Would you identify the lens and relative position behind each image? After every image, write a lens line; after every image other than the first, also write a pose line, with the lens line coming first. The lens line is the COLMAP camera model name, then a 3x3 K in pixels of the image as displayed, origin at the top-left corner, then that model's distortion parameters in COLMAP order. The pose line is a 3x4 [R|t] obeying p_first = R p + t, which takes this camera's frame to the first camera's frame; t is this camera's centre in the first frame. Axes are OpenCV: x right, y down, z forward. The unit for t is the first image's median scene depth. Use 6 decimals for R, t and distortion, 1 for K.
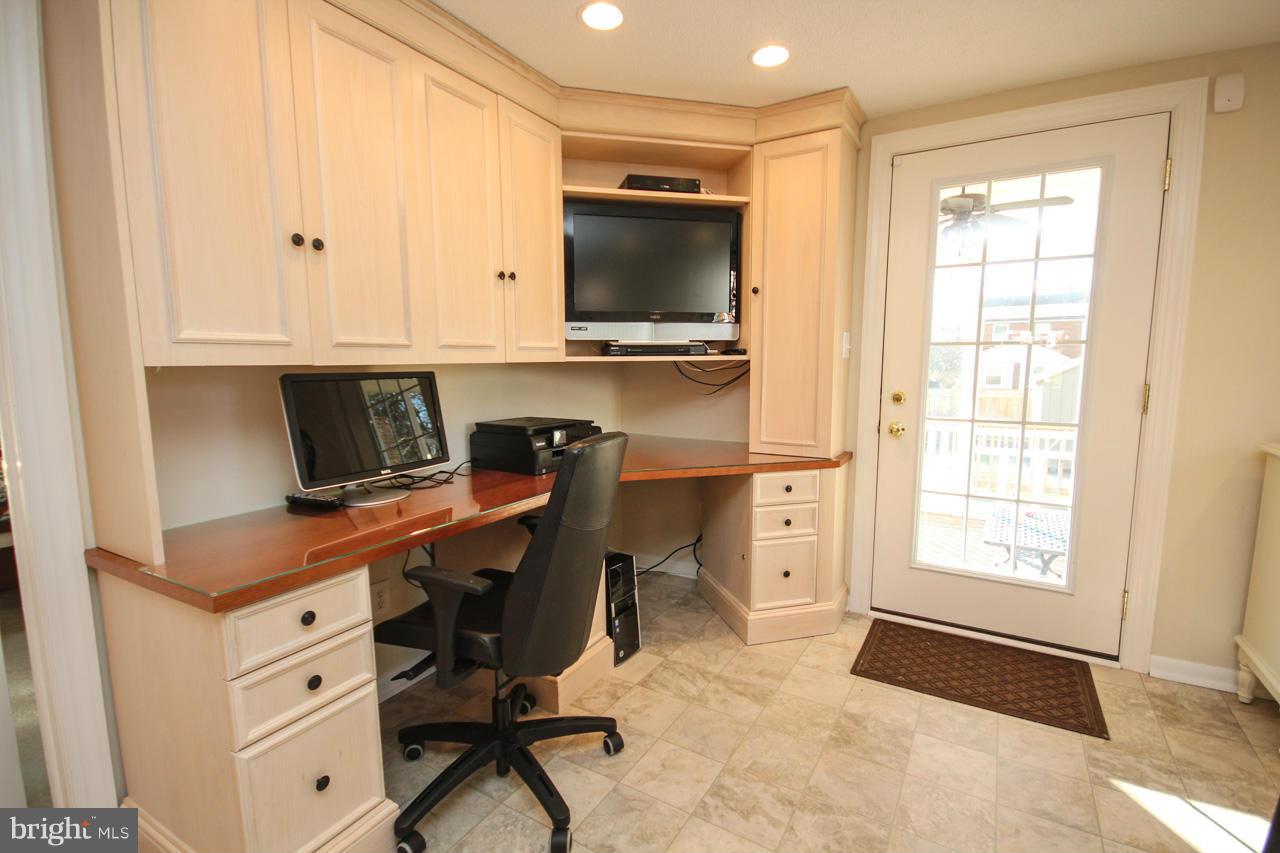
lens RADIAL K [[589.9, 0, 644.5], [0, 589.9, 432.7], [0, 0, 1]] dist [-0.009708, -0.002189]
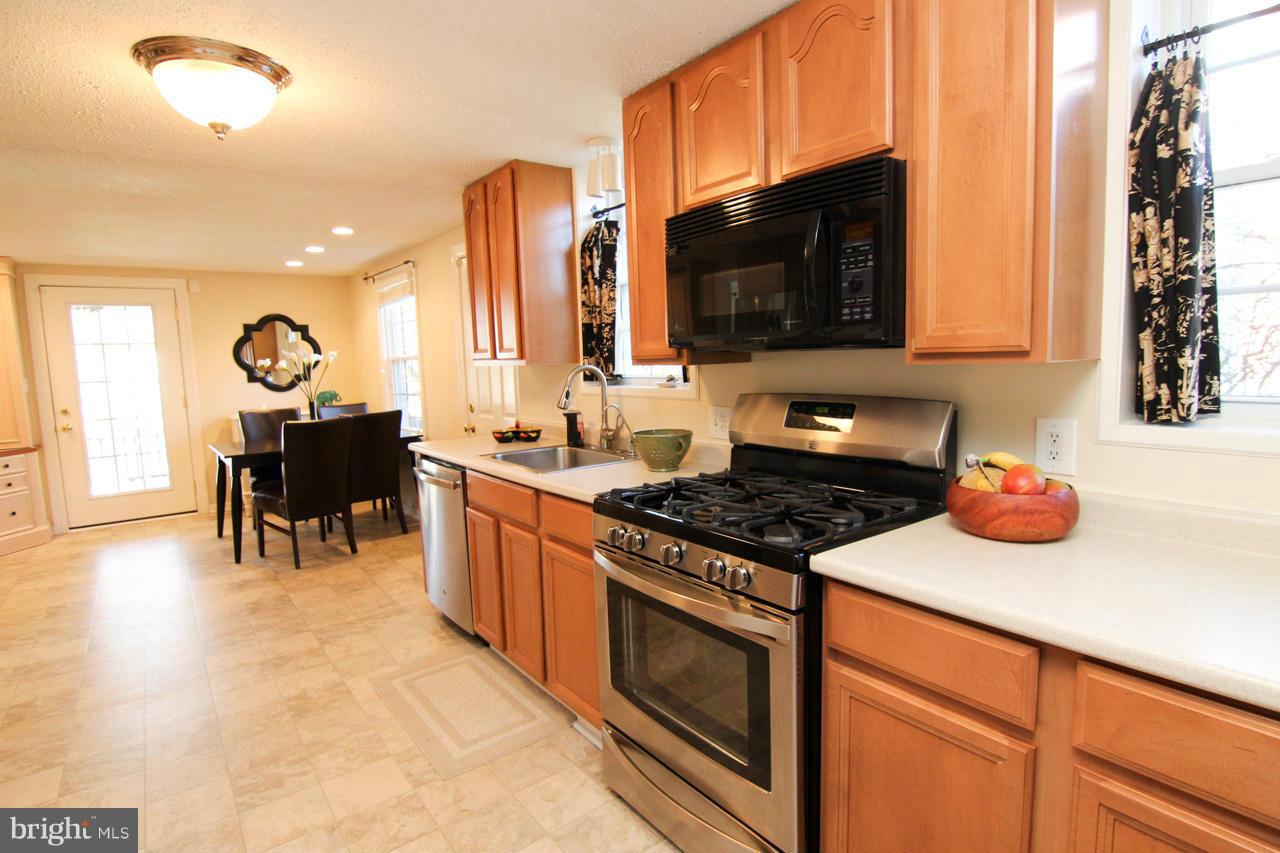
lens RADIAL K [[645.3, 0, 653.1], [0, 645.3, 426.9], [0, 0, 1]] dist [-0.019784, -0.003892]
pose [[0.350461, -0.113216, 0.929709, -0.846092], [0.140619, 0.987775, 0.067279, 0.124451], [-0.925961, 0.107156, 0.362097, -1.563229]]
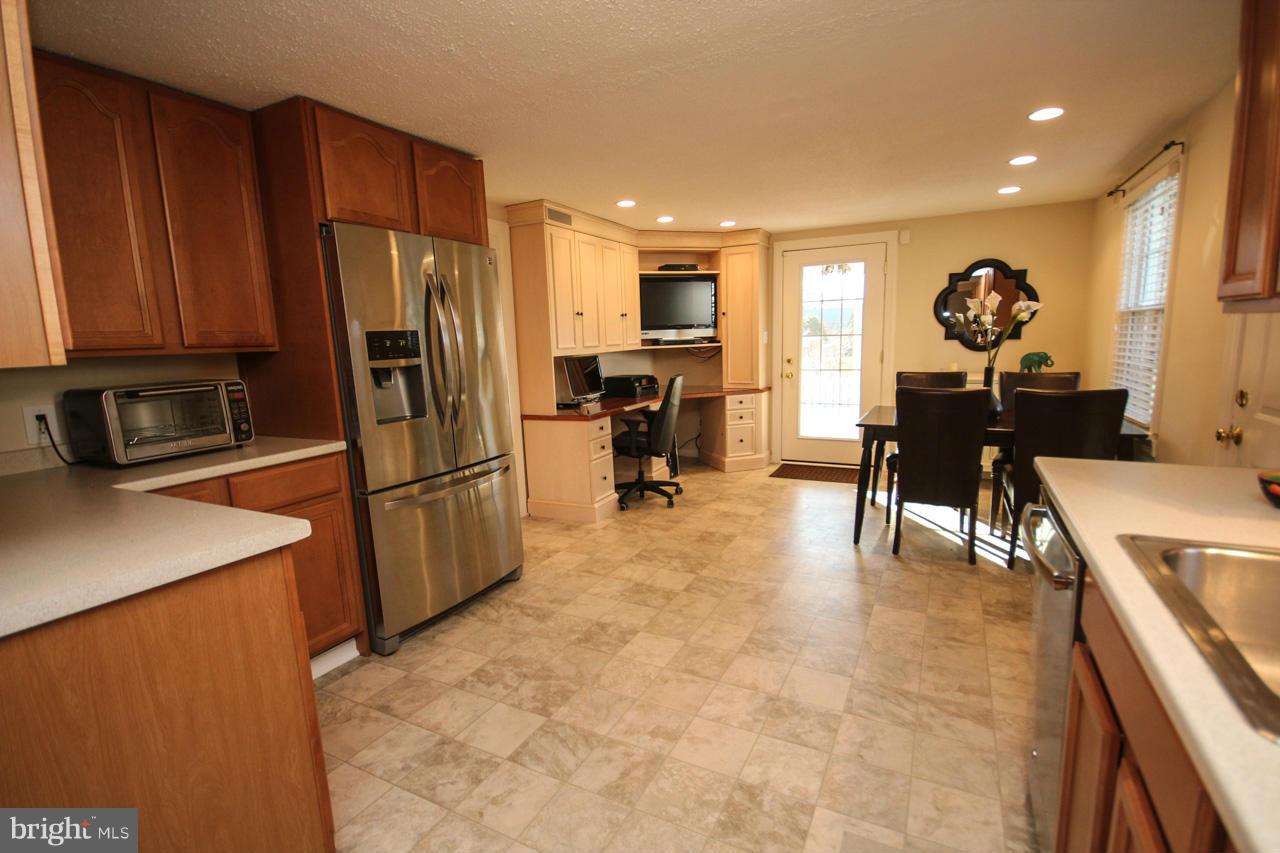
lens RADIAL K [[589.9, 0, 646.4], [0, 589.9, 436.4], [0, 0, 1]] dist [-0.009708, -0.002189]
pose [[0.997351, -0.039414, 0.061131, -0.263015], [0.036656, 0.998287, 0.045610, 0.108164], [-0.062824, -0.043248, 0.997087, -1.242293]]
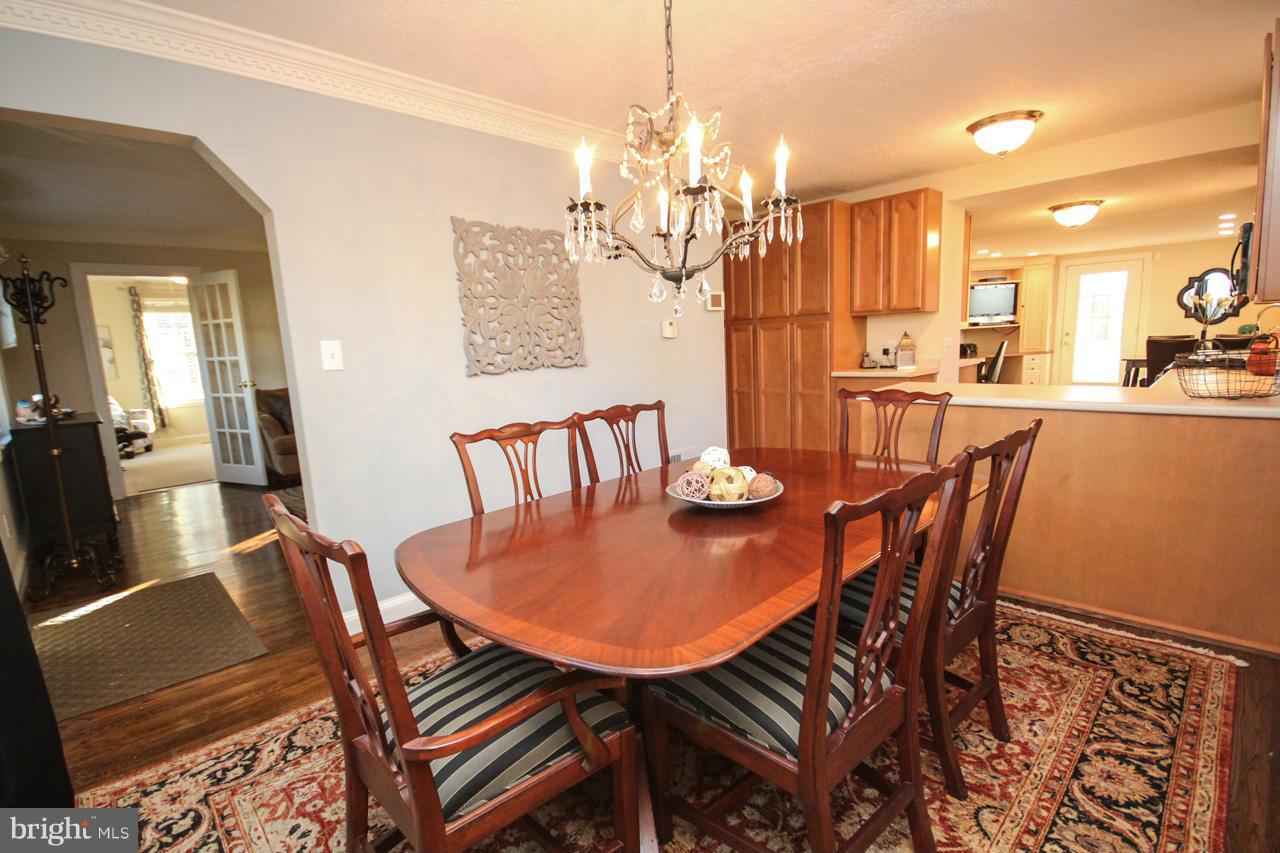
lens RADIAL K [[589.9, 0, 642.2], [0, 589.9, 432.5], [0, 0, 1]] dist [-0.009708, -0.002189]
pose [[0.968447, -0.007583, -0.249104, -1.228541], [0.018659, 0.998938, 0.042133, 0.350223], [0.248520, -0.045452, 0.967560, -3.216884]]
